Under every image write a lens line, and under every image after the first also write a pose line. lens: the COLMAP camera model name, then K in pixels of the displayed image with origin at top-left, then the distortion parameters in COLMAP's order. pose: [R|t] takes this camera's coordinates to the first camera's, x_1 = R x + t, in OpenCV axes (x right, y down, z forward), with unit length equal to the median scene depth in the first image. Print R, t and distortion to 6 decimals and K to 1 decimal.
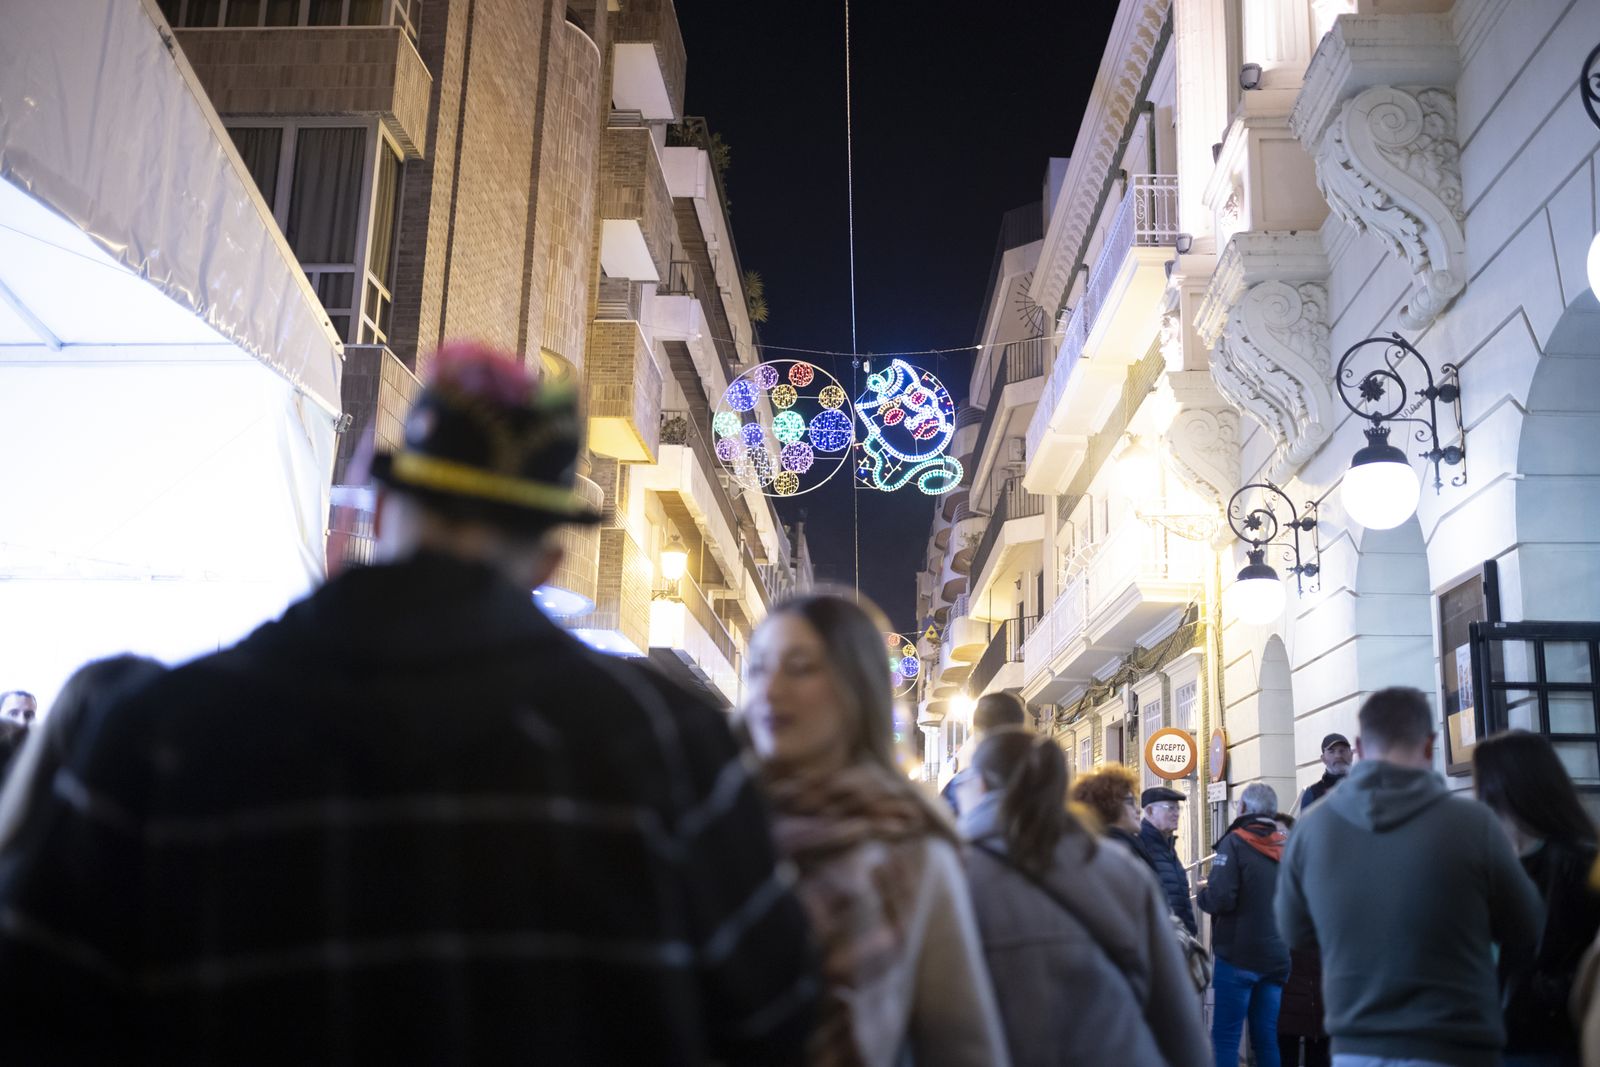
lens RADIAL K [[1598.4, 0, 776.2], [0, 1598.4, 516.6], [0, 0, 1]] dist [-0.028848, 0.006061]
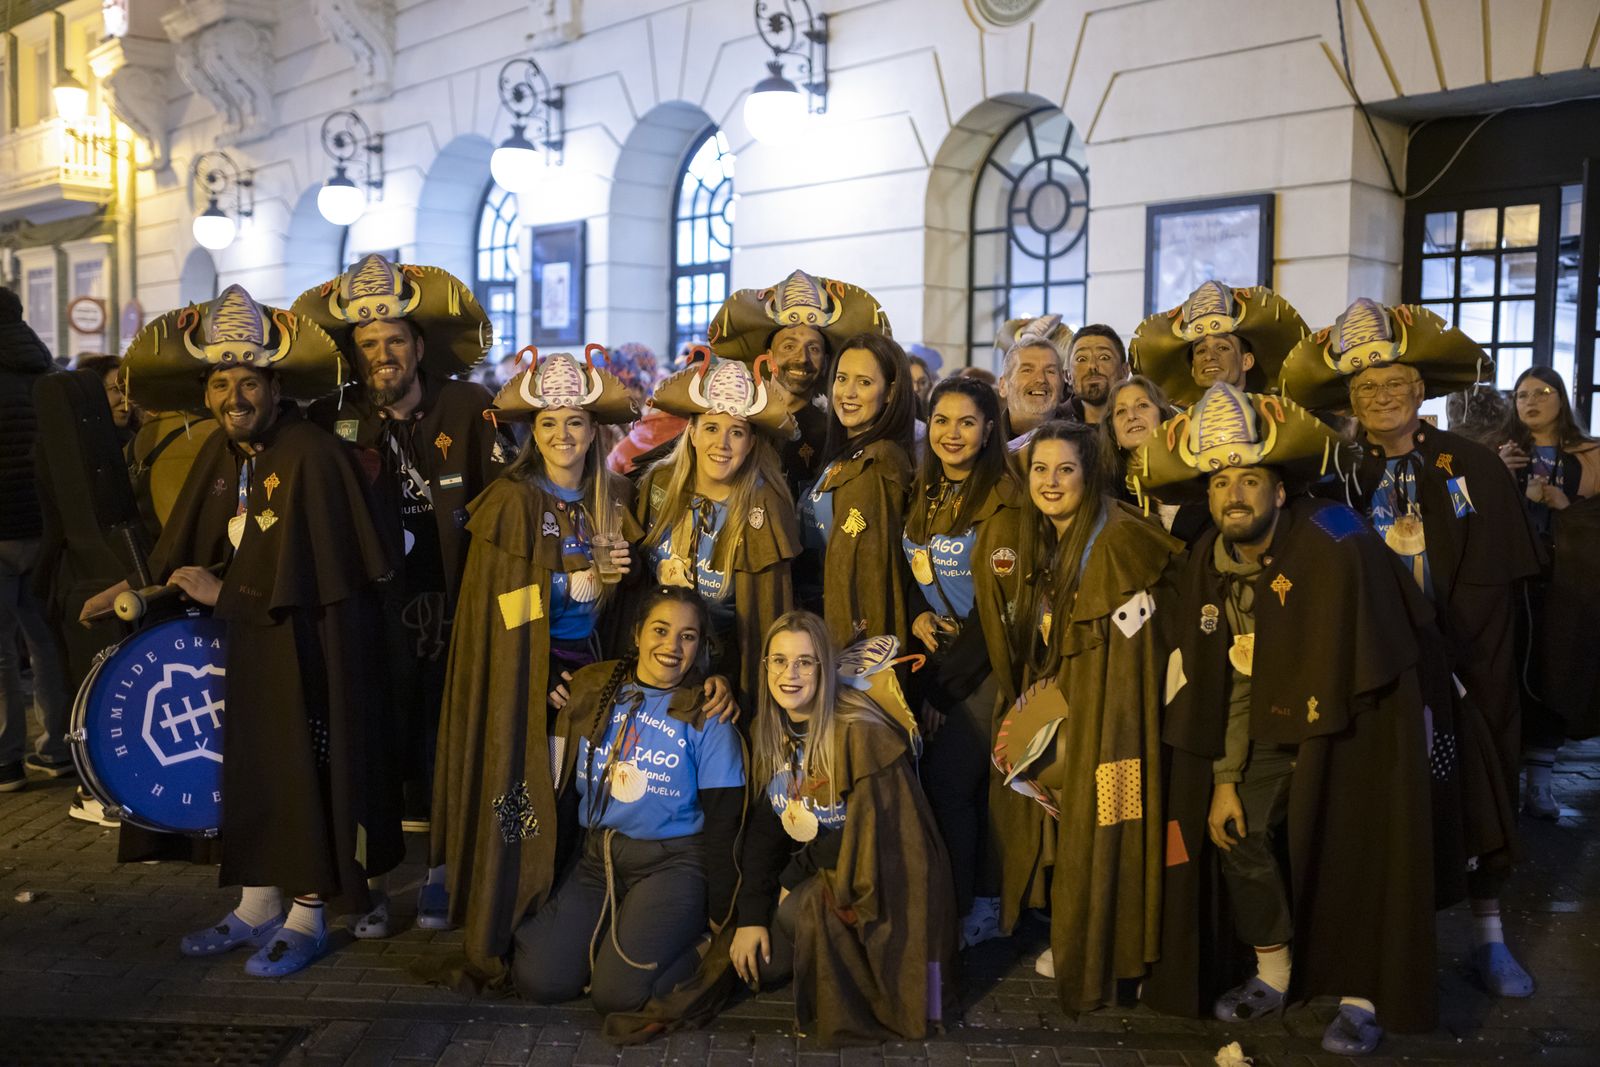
lens RADIAL K [[1624.3, 0, 799.7], [0, 1624.3, 518.0], [0, 0, 1]] dist [-0.037153, 0.099933]
pose [[0.693856, -0.043953, 0.718771, -0.587071], [-0.164071, 0.962234, 0.217224, -0.150096], [-0.701174, -0.268652, 0.660441, -0.676524]]
